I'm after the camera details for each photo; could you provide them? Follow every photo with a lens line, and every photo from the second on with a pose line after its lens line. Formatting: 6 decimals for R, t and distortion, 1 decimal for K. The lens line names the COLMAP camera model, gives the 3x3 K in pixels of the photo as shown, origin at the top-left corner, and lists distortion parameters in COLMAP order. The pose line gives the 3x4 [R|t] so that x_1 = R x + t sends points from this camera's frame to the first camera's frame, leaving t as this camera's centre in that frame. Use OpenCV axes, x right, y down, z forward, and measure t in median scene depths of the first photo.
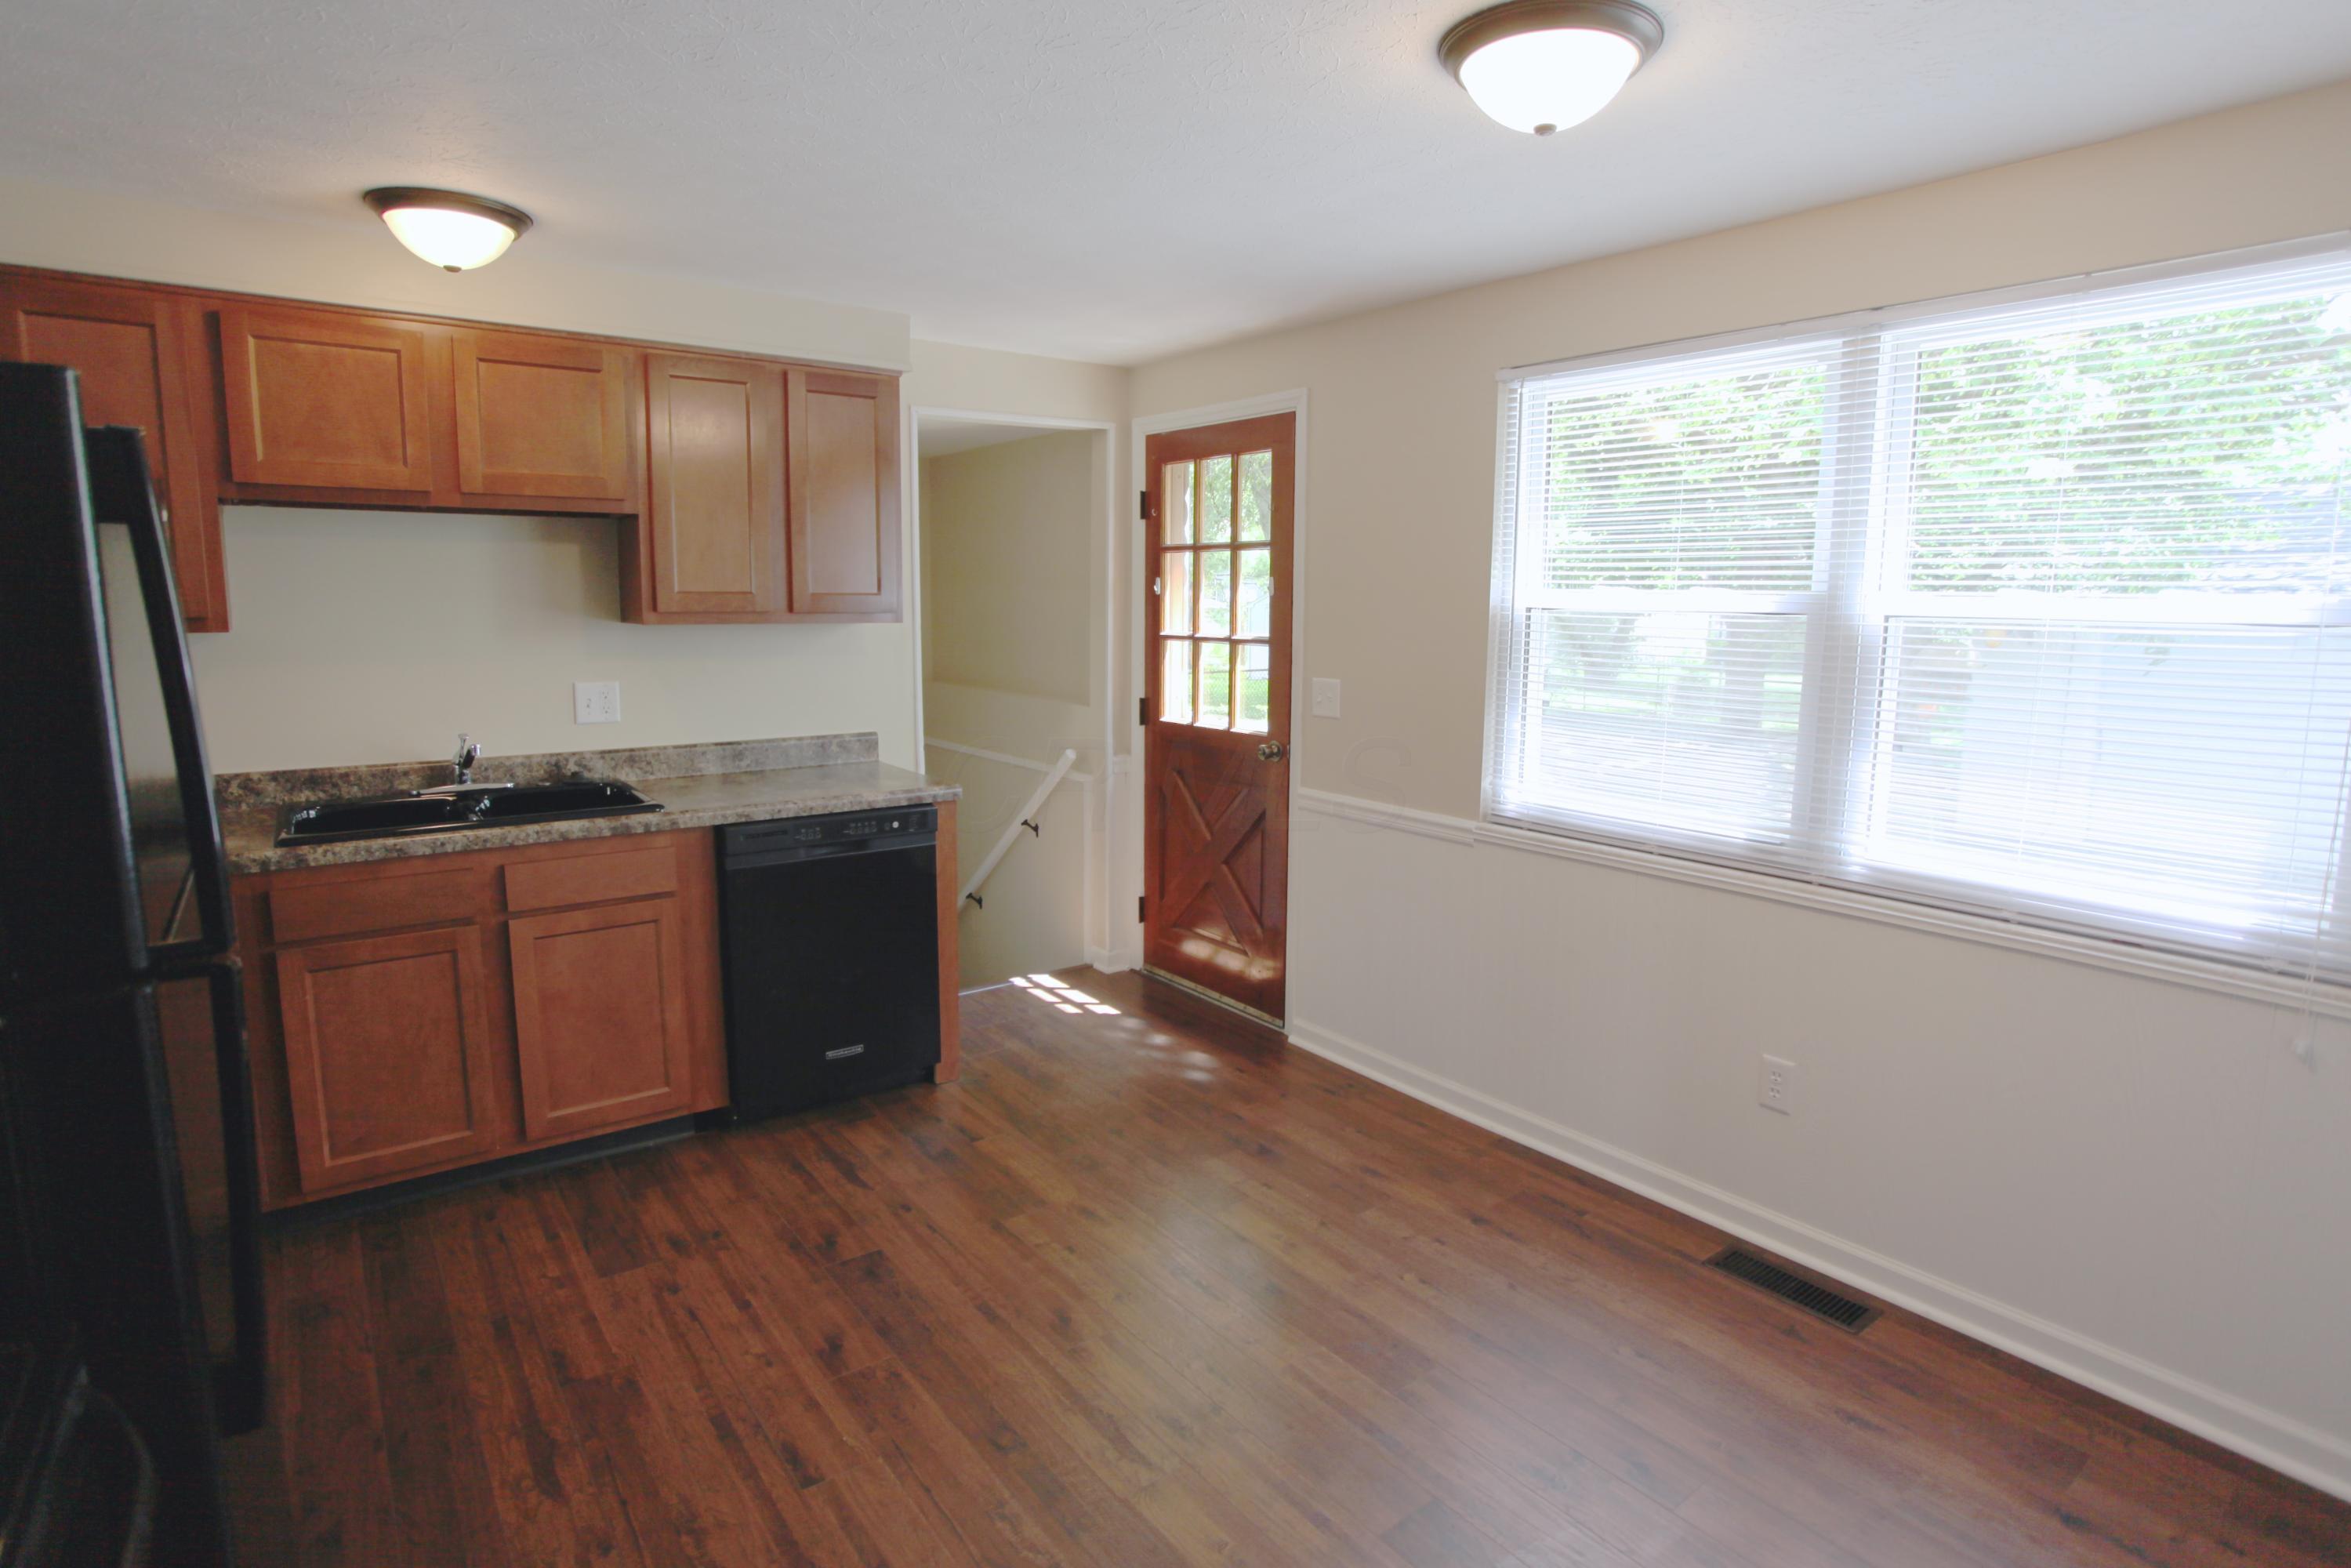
lens RADIAL K [[1191.9, 0, 1182.8], [0, 1191.9, 787.6], [0, 0, 1]] dist [-0.027029, 0.001418]
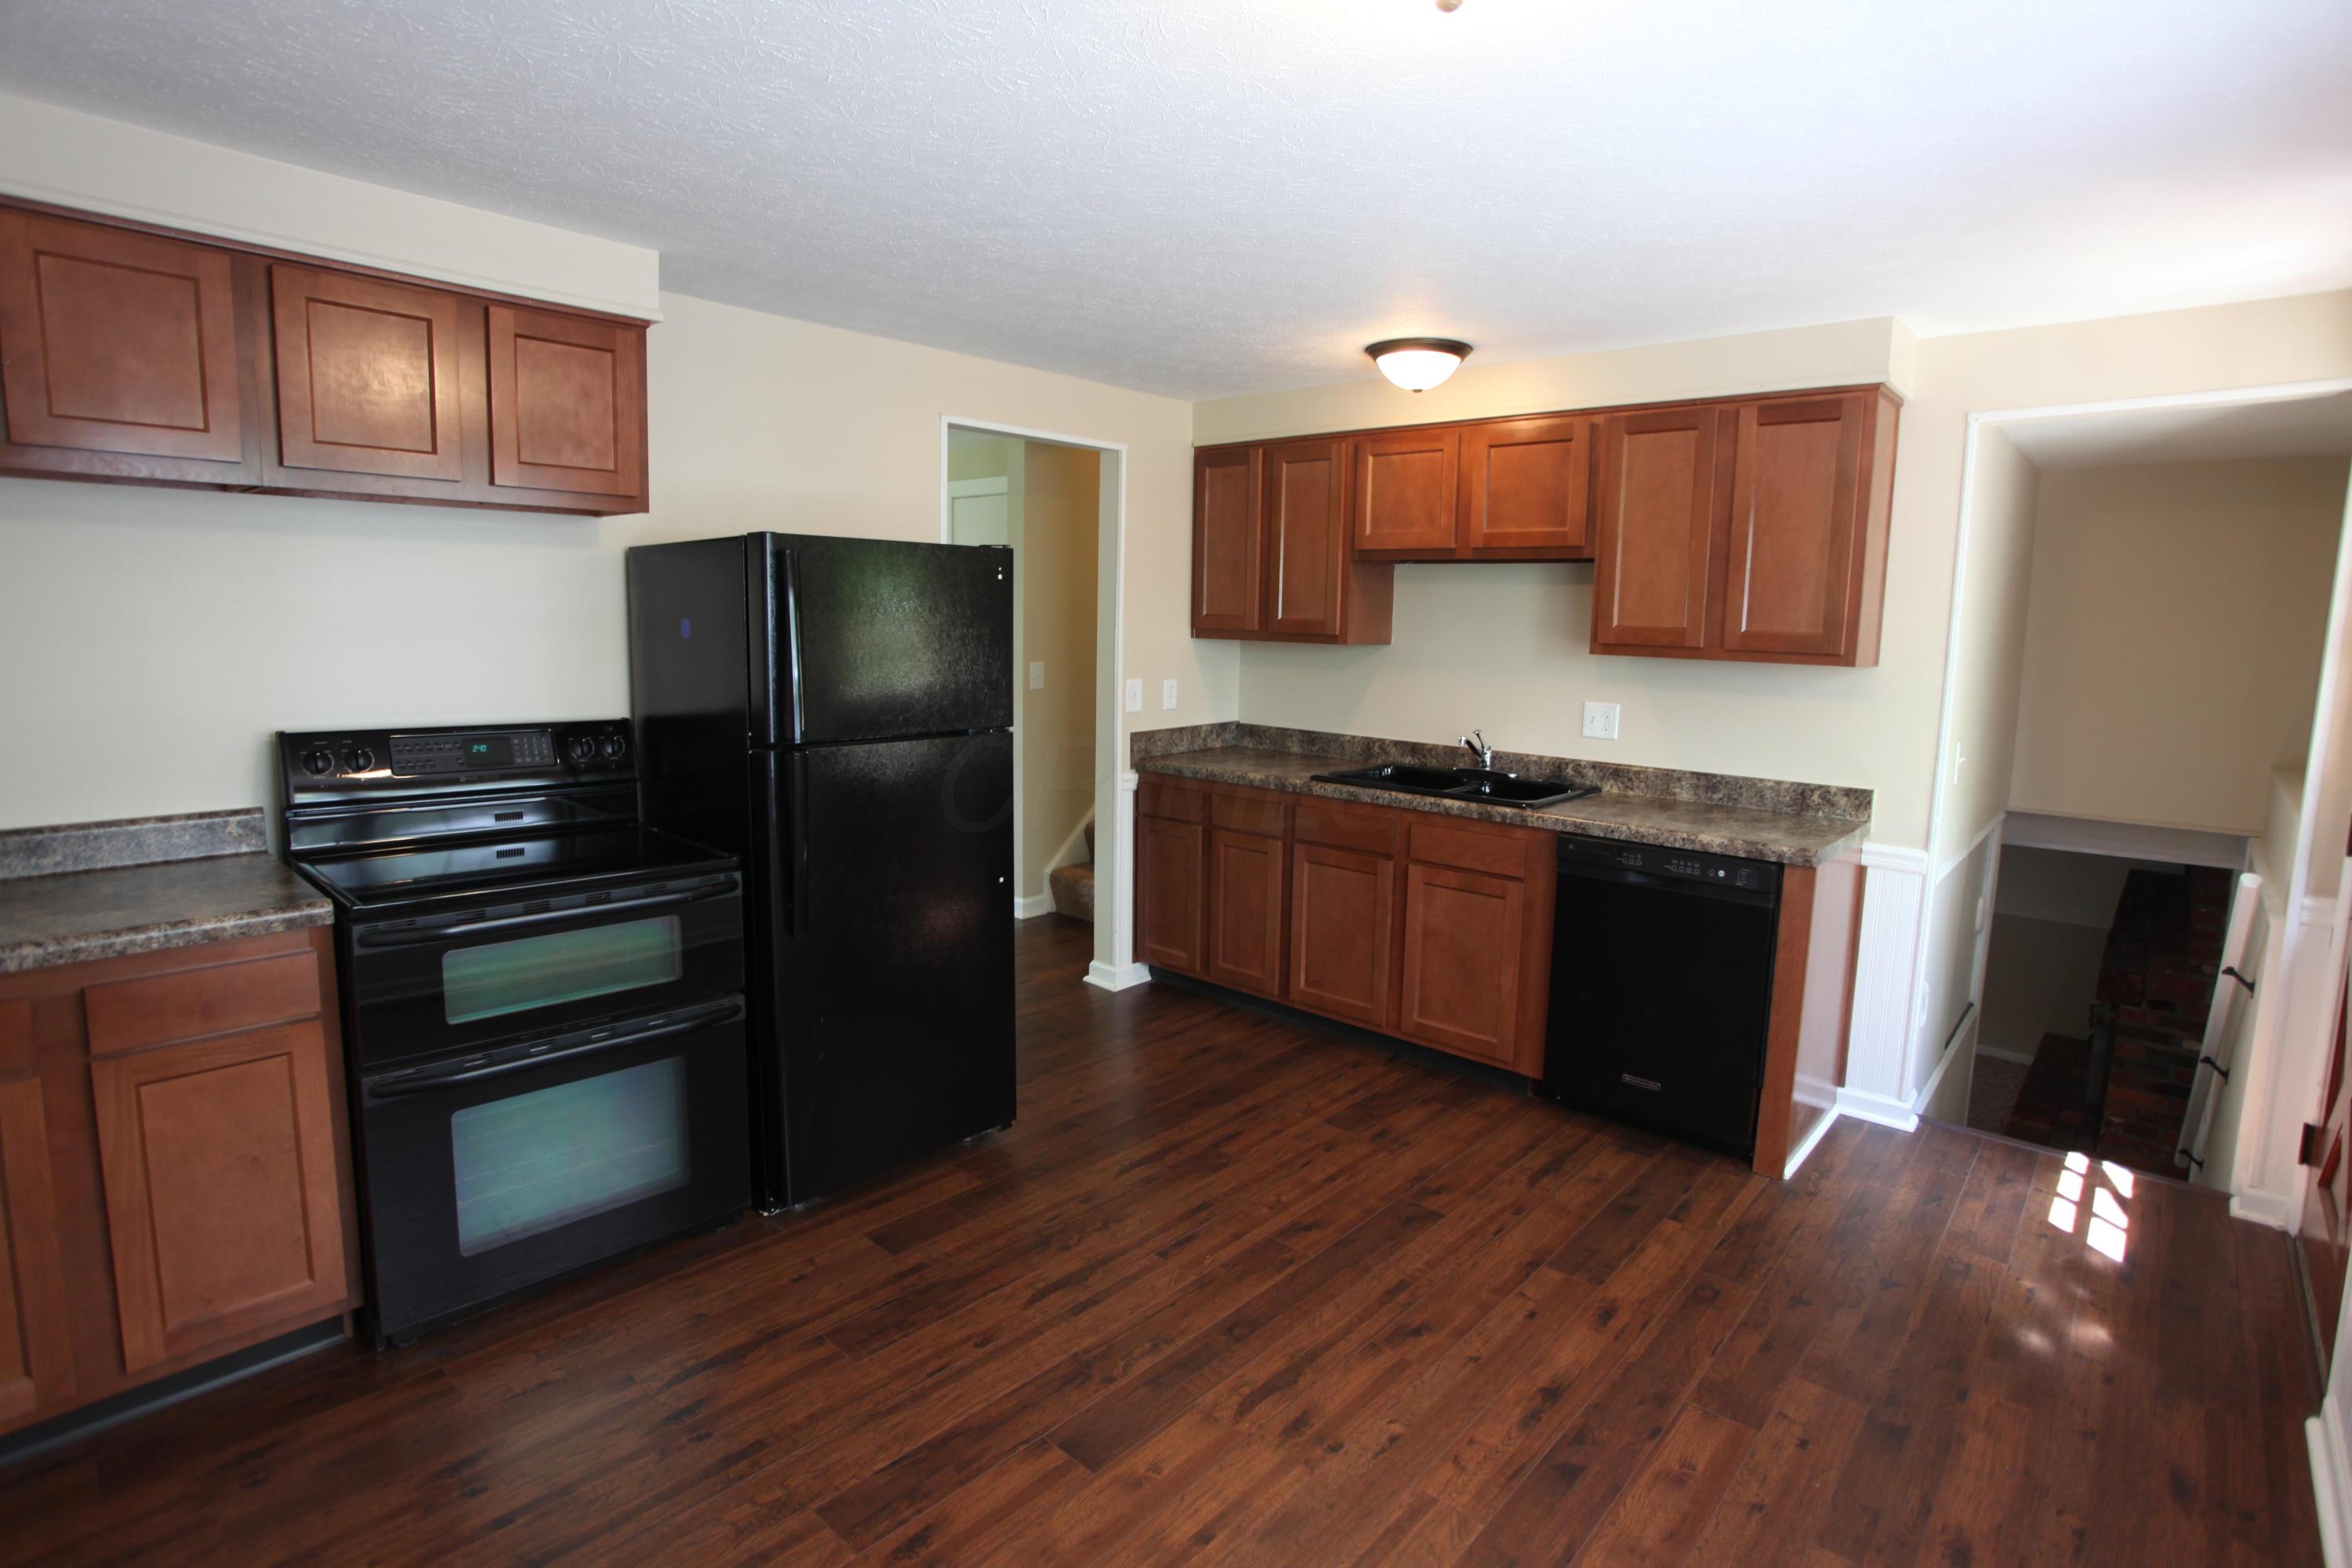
lens RADIAL K [[1155.8, 0, 1211.4], [0, 1155.8, 795.8], [0, 0, 1]] dist [-0.021297, 0.003848]
pose [[0.224680, 0.147086, -0.963268, 0.617687], [-0.178529, 0.978023, 0.107697, -0.063400], [0.957939, 0.147774, 0.246001, 0.431643]]
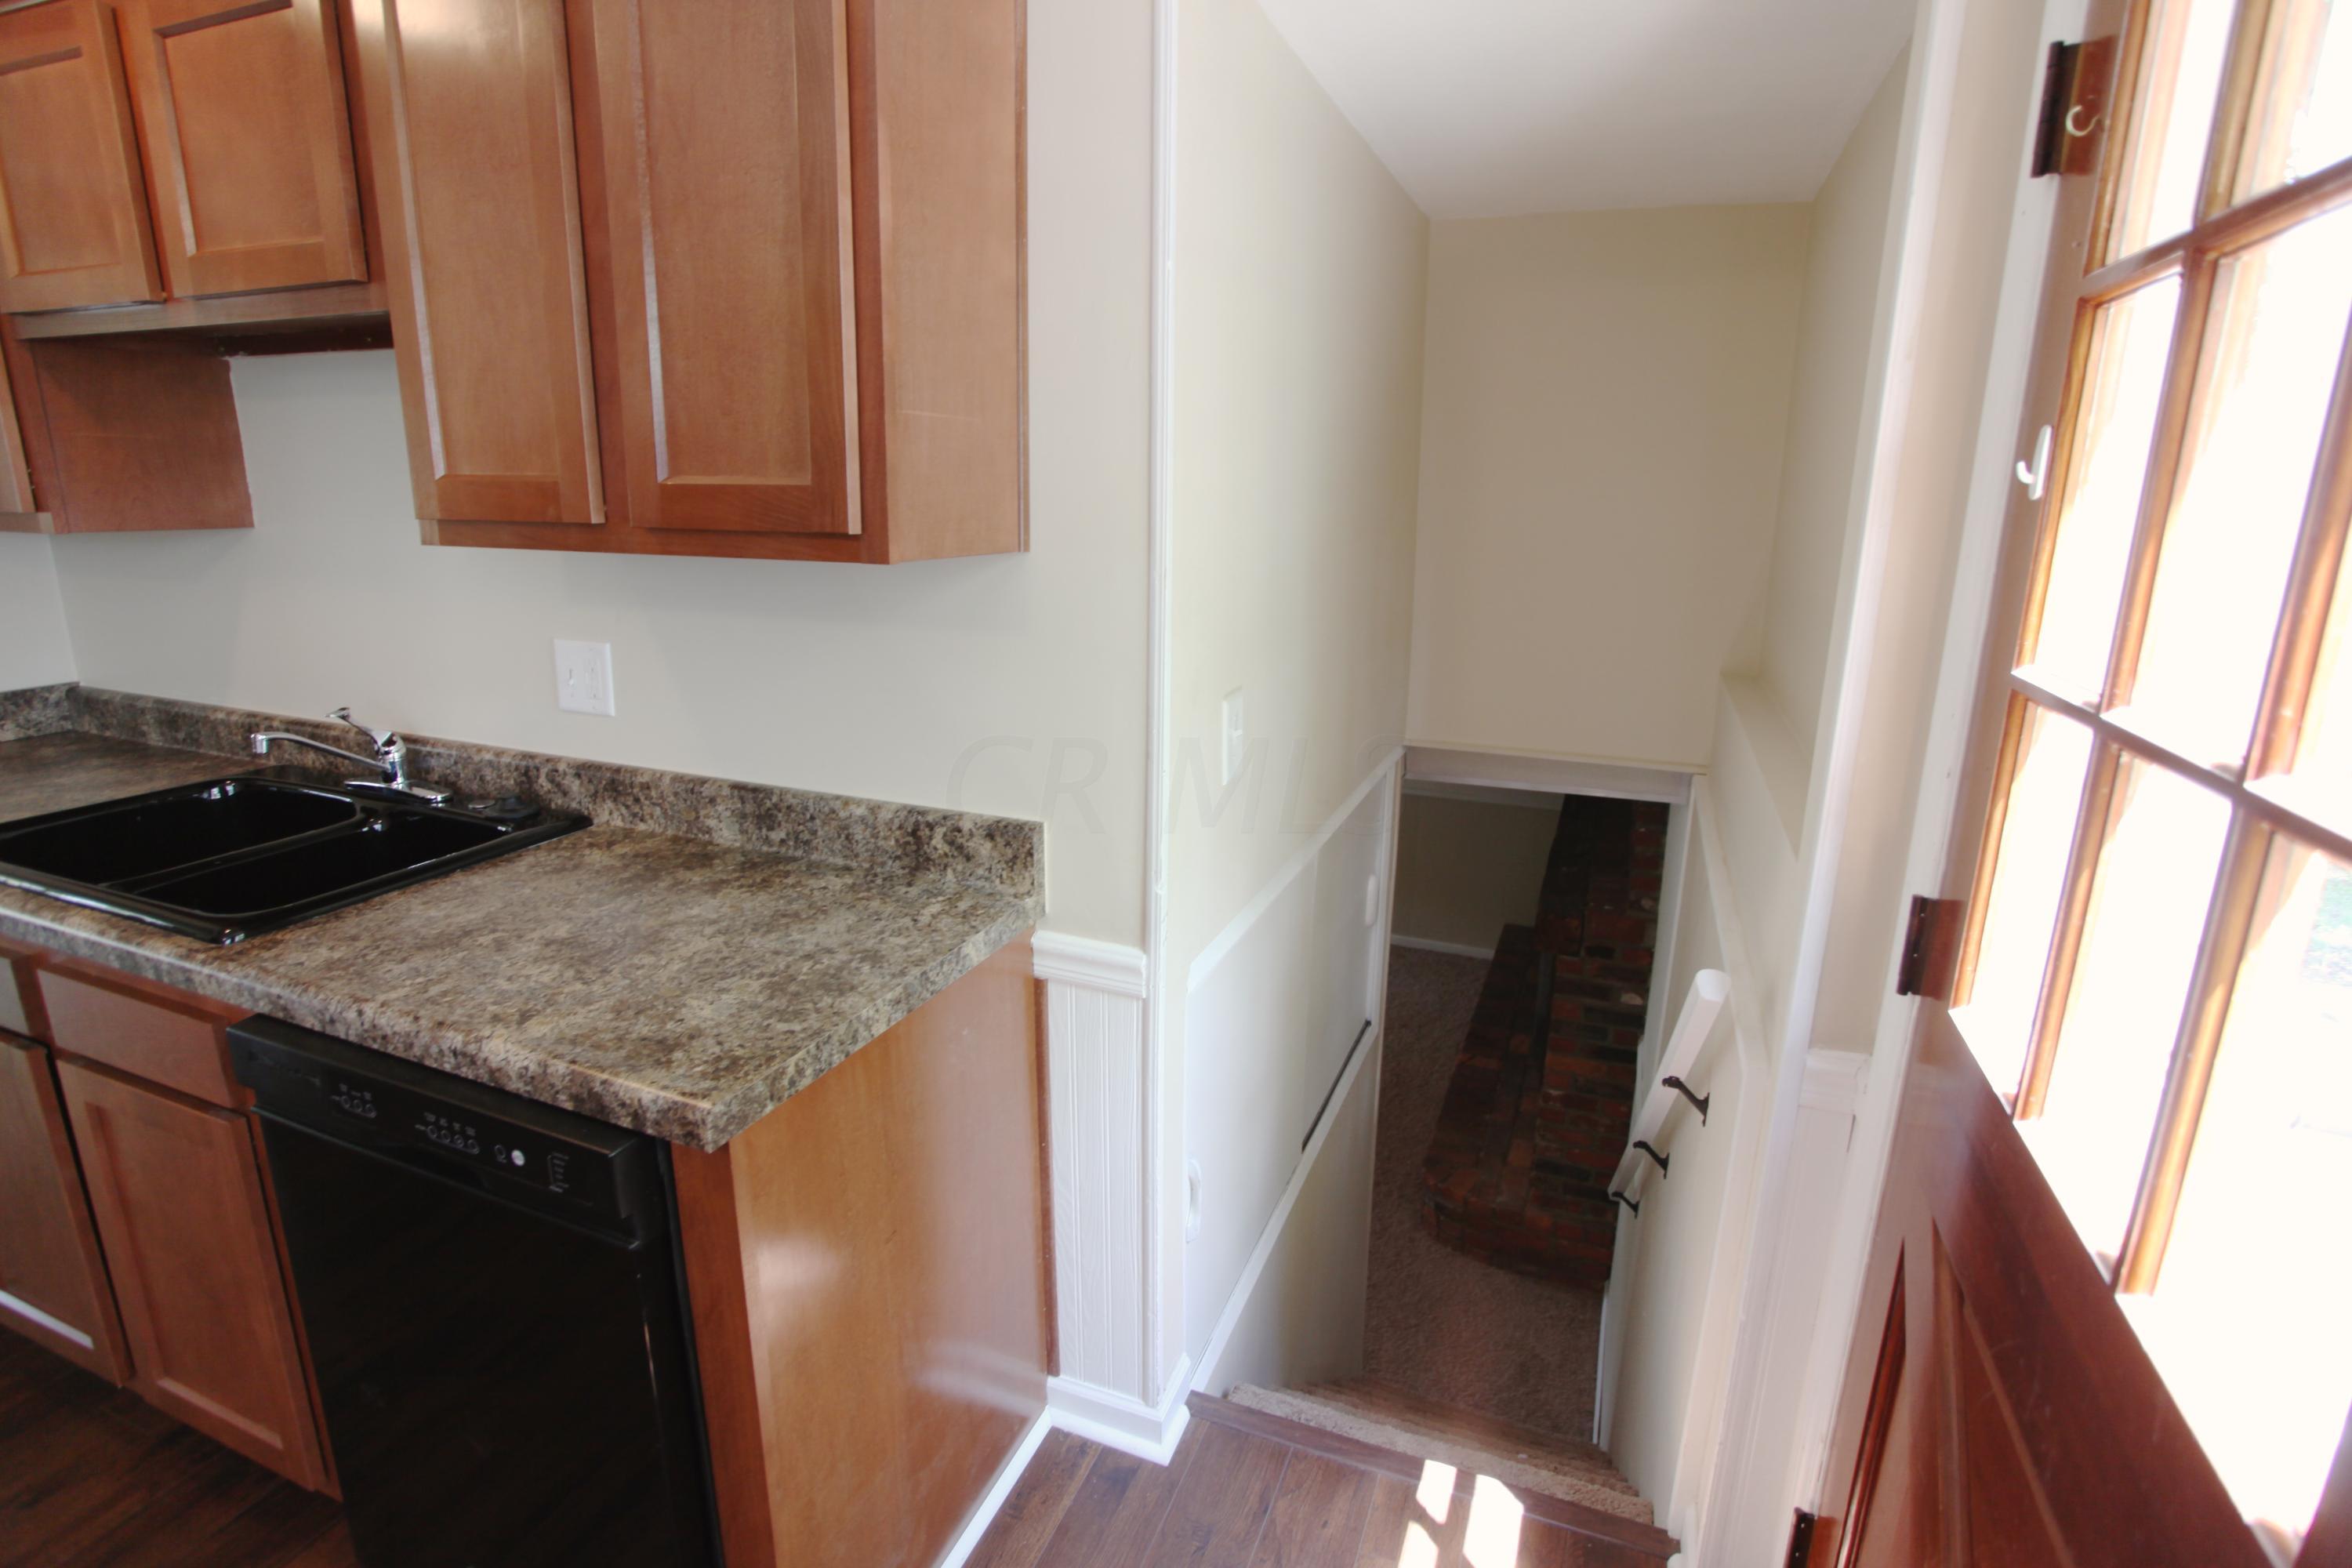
lens RADIAL K [[1138.7, 0, 1169.9], [0, 1138.7, 788.0], [0, 0, 1]] dist [-0.059527, 0.016863]
pose [[0.522891, 0.220911, -0.823276, 0.113666], [-0.149634, 0.974624, 0.166484, -0.177755], [0.839163, 0.036137, 0.542678, 1.121044]]
